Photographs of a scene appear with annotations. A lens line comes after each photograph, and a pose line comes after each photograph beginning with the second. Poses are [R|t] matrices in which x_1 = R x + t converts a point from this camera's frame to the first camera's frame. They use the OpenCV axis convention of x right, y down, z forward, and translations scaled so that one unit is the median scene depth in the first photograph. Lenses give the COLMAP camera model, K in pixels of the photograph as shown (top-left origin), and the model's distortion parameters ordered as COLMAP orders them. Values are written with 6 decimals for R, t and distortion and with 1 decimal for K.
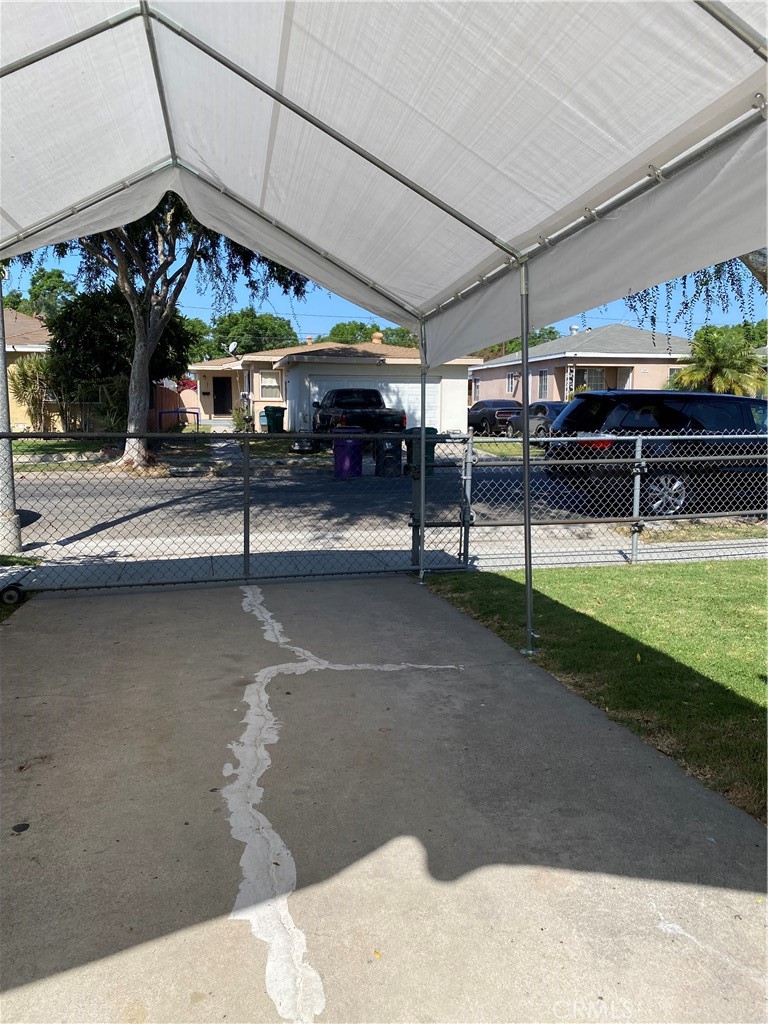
lens RADIAL K [[775.6, 0, 404.4], [0, 775.6, 512.1], [0, 0, 1]] dist [0.082743, -0.079716]
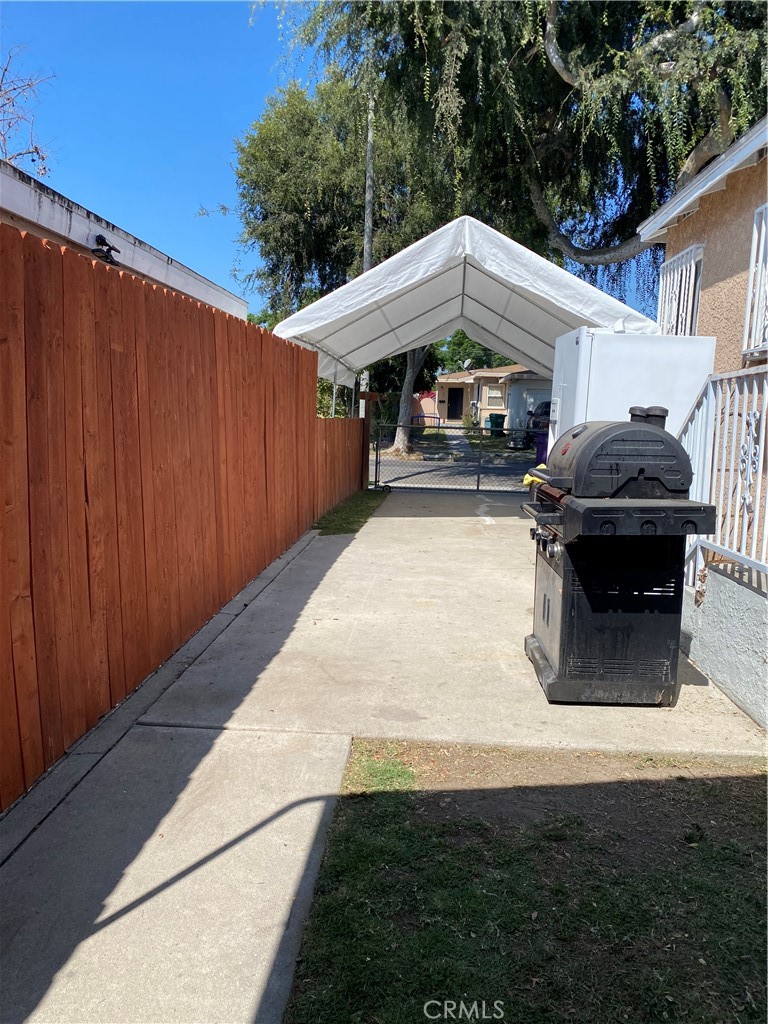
lens RADIAL K [[786.8, 0, 398.8], [0, 786.8, 513.2], [0, 0, 1]] dist [0.010832, 0.008212]
pose [[0.957950, 0.060156, -0.280560, 0.044245], [-0.062396, 0.998051, 0.000949, 0.031596], [0.280070, 0.016596, 0.959836, -0.248431]]
